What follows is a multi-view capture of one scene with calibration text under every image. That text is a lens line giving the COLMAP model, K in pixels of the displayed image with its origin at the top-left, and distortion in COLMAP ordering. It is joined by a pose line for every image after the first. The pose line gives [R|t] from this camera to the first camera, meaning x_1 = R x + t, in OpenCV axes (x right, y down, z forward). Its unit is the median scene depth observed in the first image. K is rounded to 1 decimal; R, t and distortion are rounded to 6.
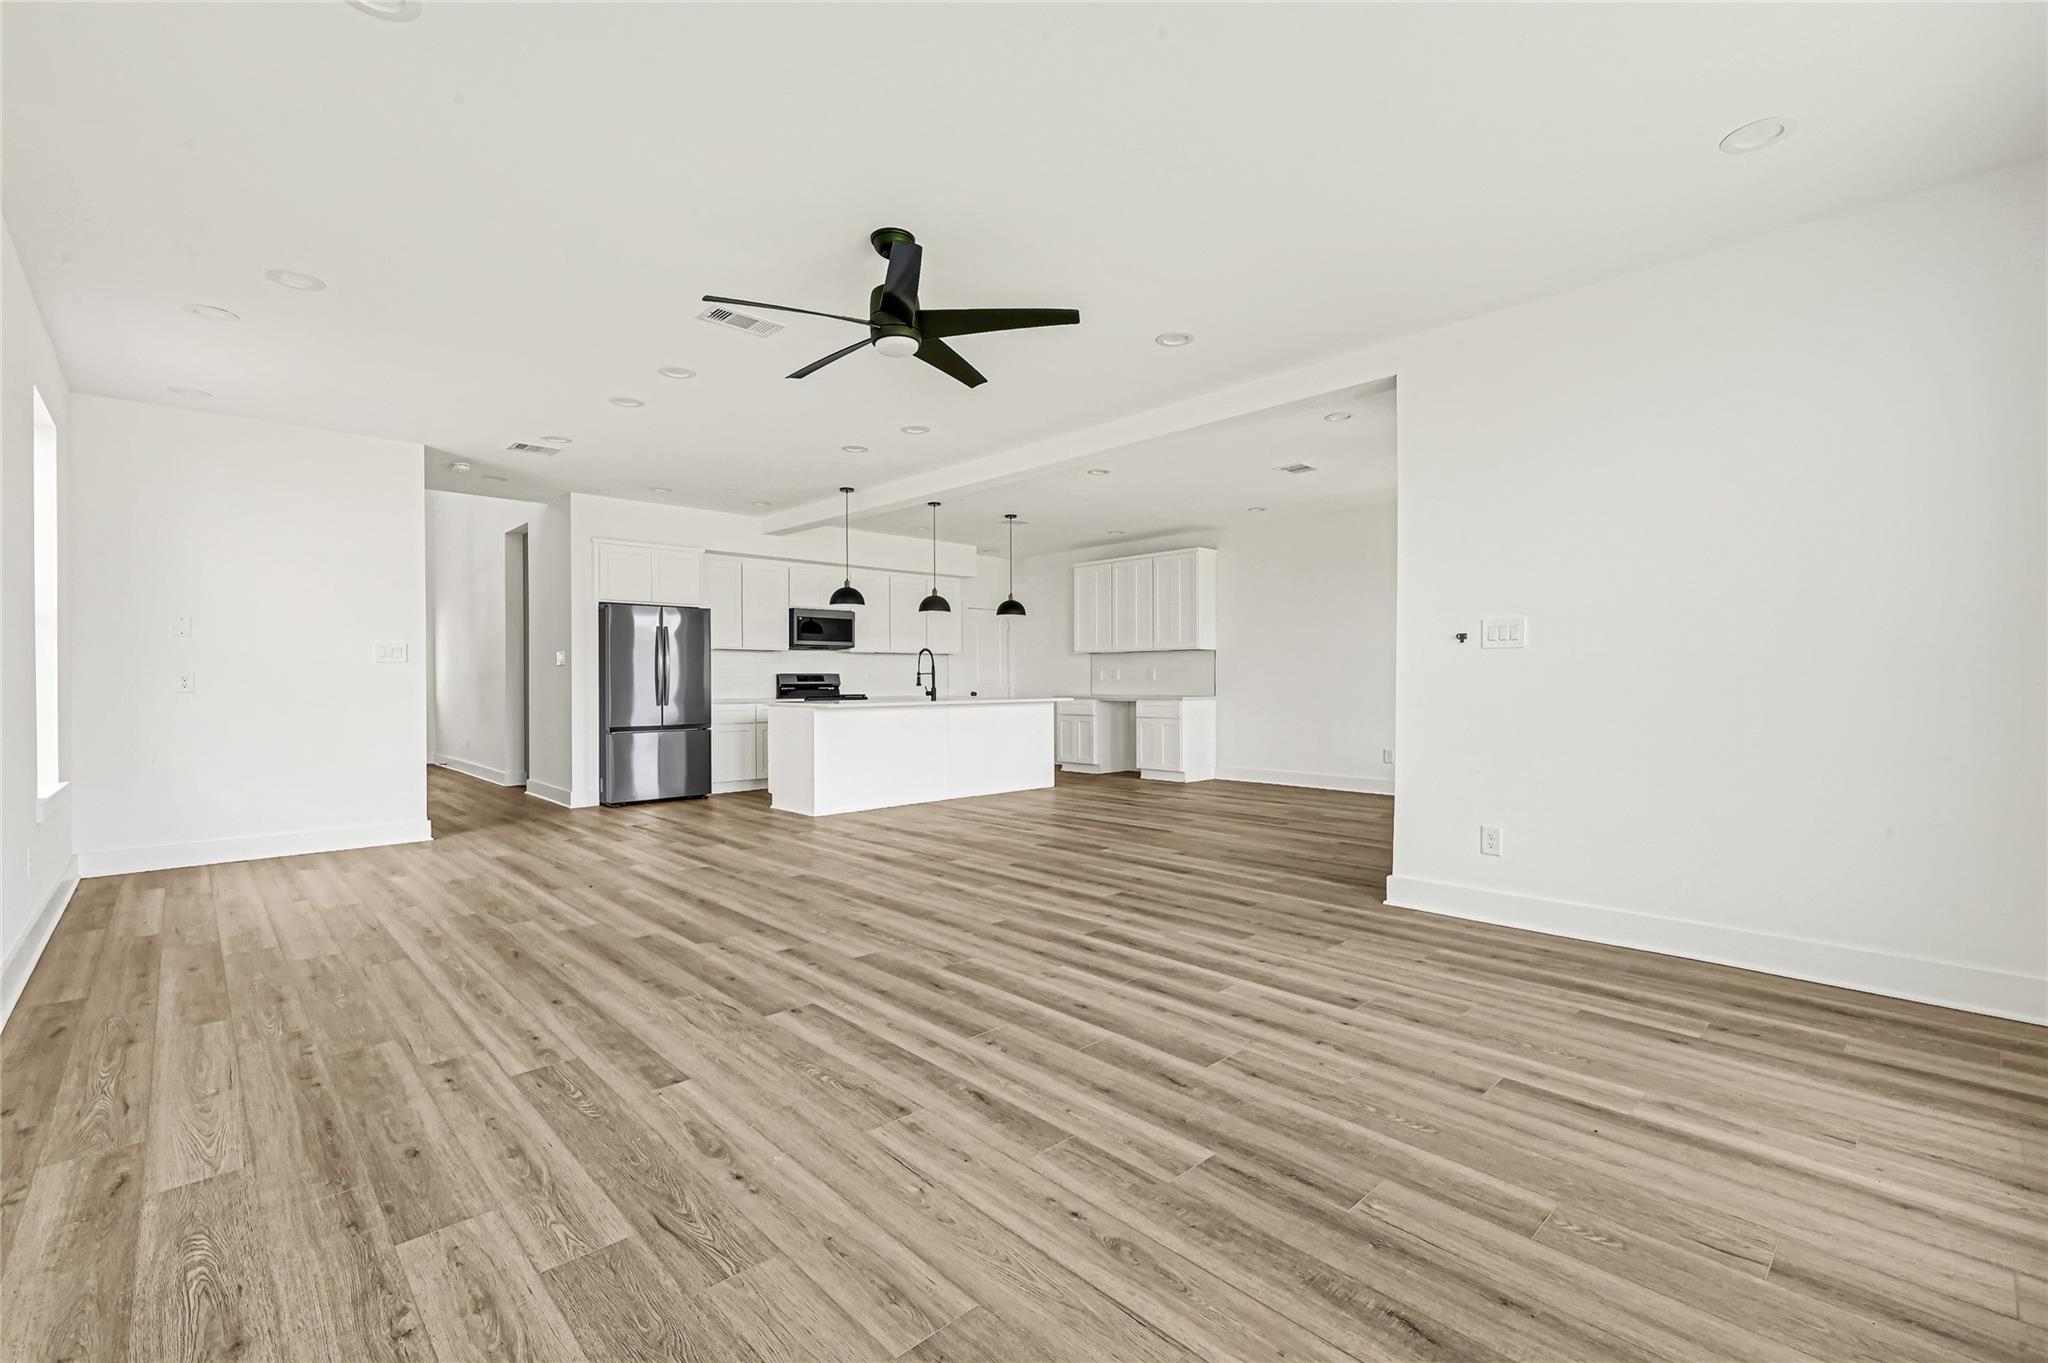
lens RADIAL K [[871.6, 0, 1016.1], [0, 871.6, 666.6], [0, 0, 1]] dist [-0.001072, 0.000218]
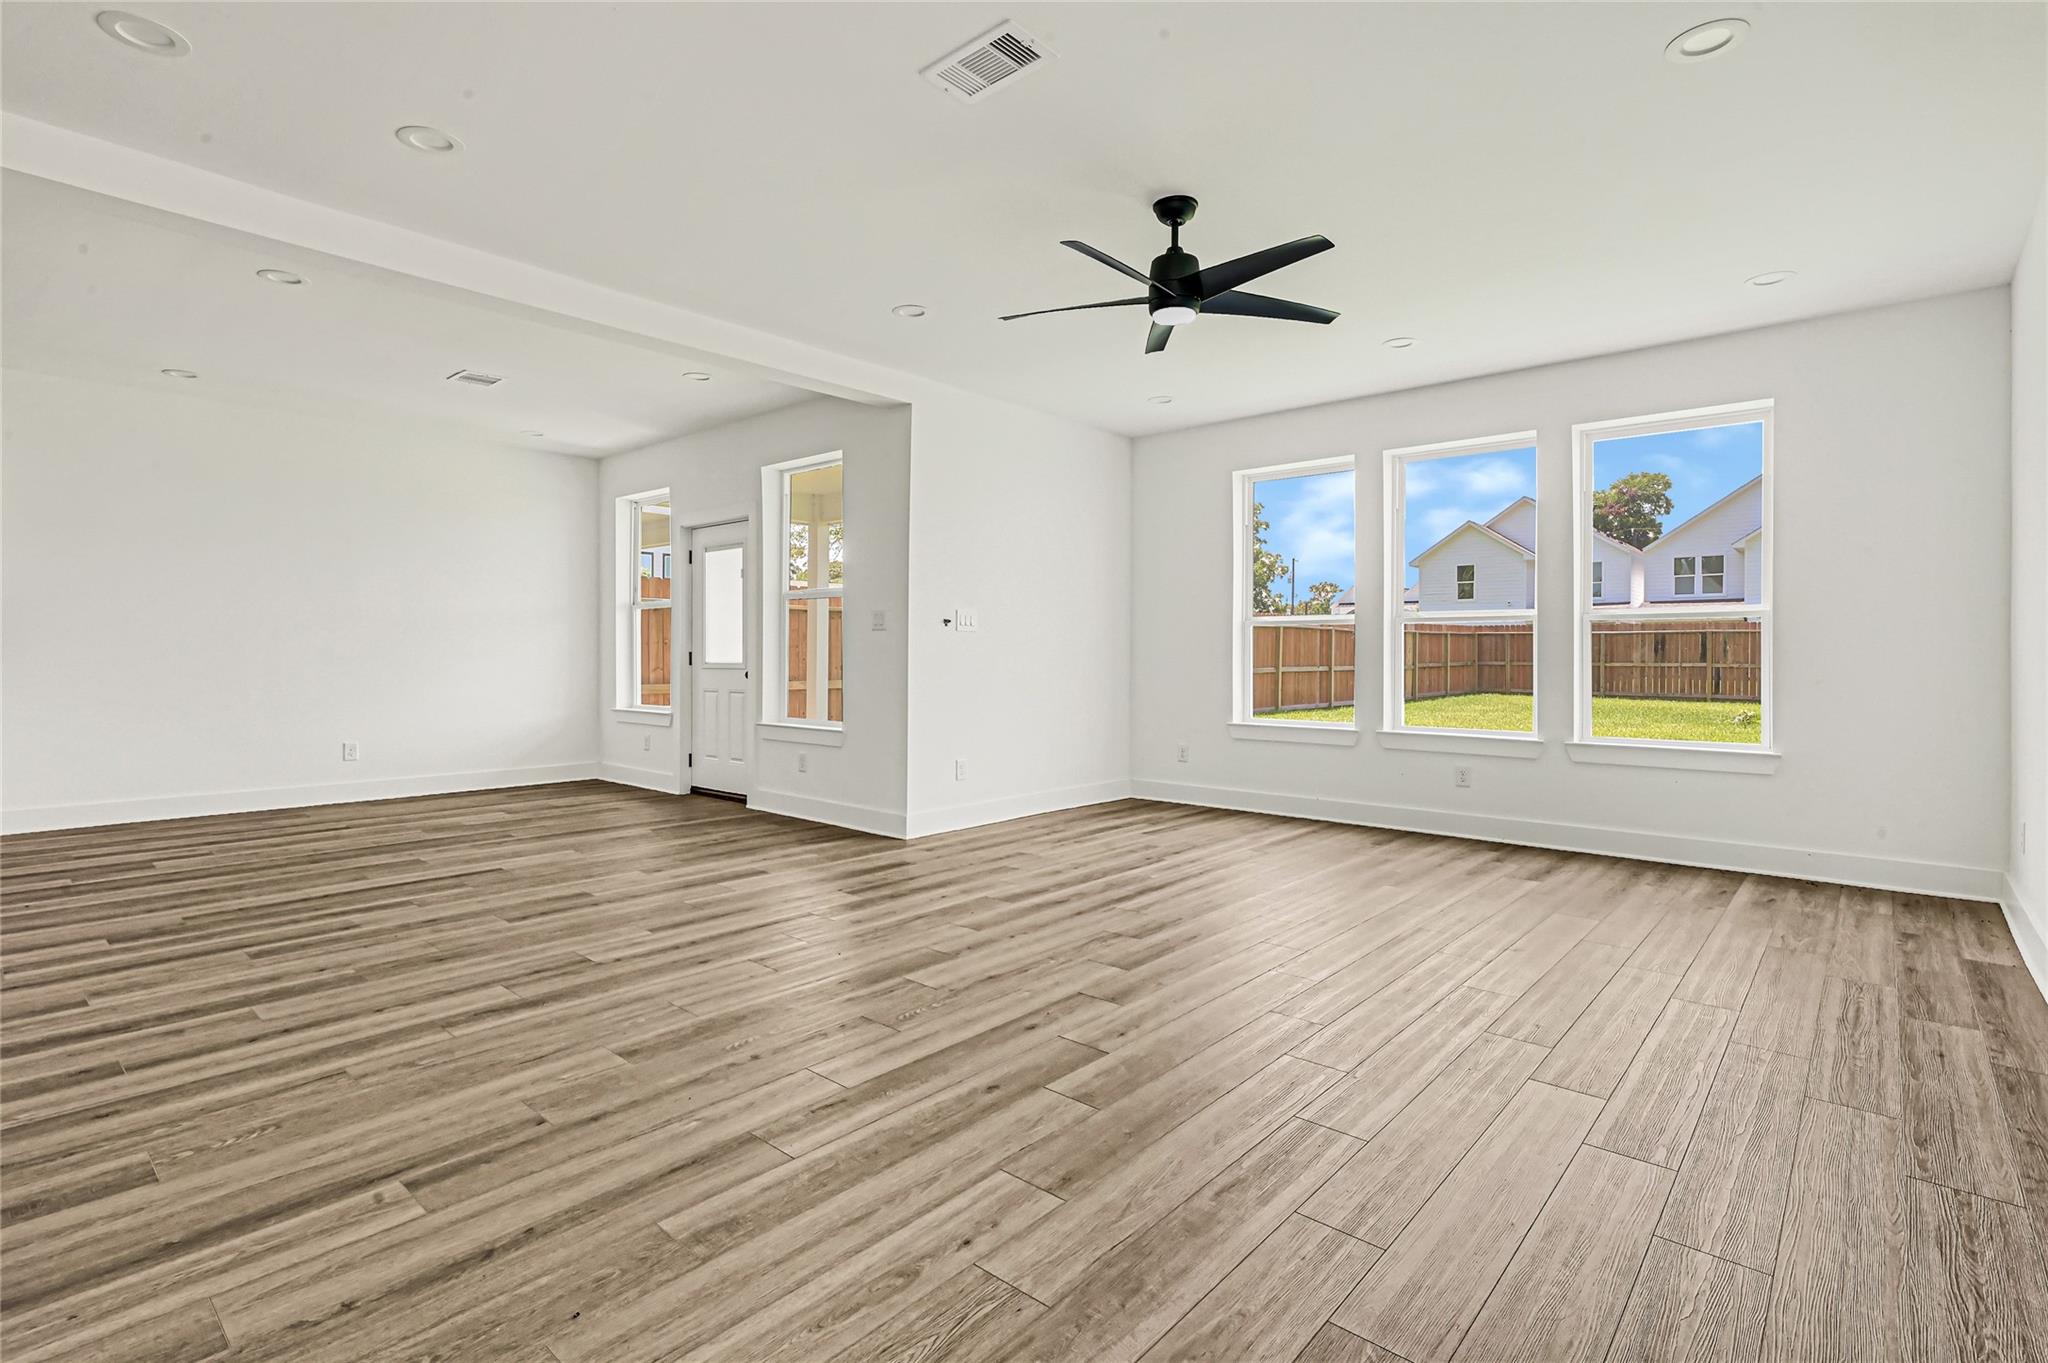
lens RADIAL K [[963.9, 0, 1021.4], [0, 963.9, 672.8], [0, 0, 1]] dist [0.000336, 0.000242]
pose [[-0.079316, -0.016948, 0.996705, -1.099692], [-0.017306, 0.999728, 0.015622, 0.022166], [-0.996699, -0.016010, -0.079588, 1.148340]]
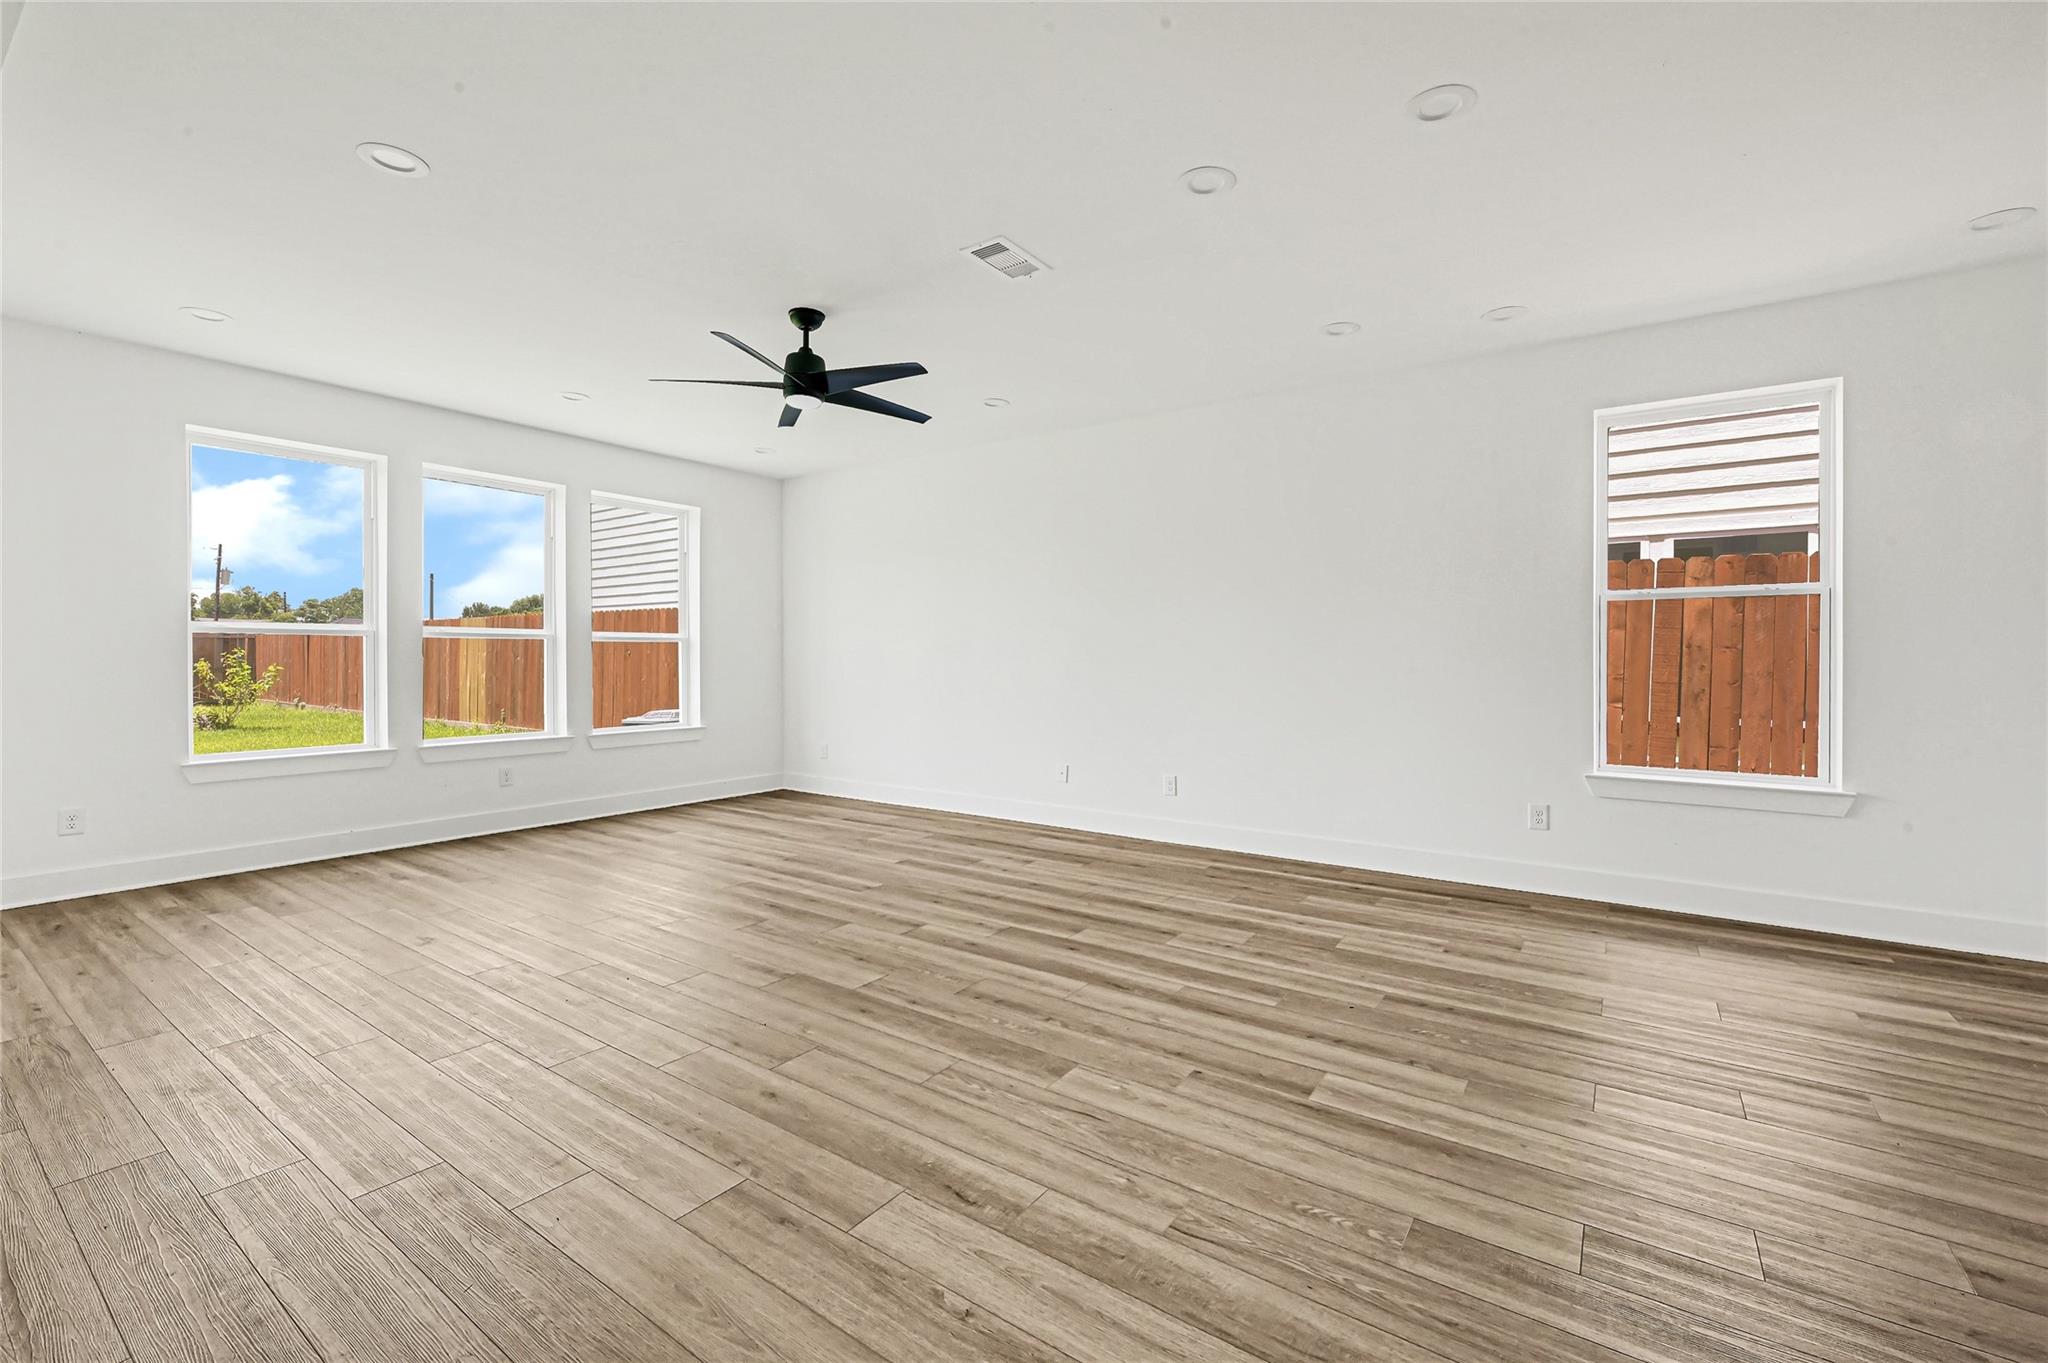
lens RADIAL K [[871.6, 0, 1016.1], [0, 871.6, 666.6], [0, 0, 1]] dist [-0.001072, 0.000218]
pose [[-0.982348, 0.003612, -0.187027, -0.181460], [0.004289, 0.999986, -0.003214, 0.012539], [0.187013, -0.003960, -0.982350, 2.058989]]
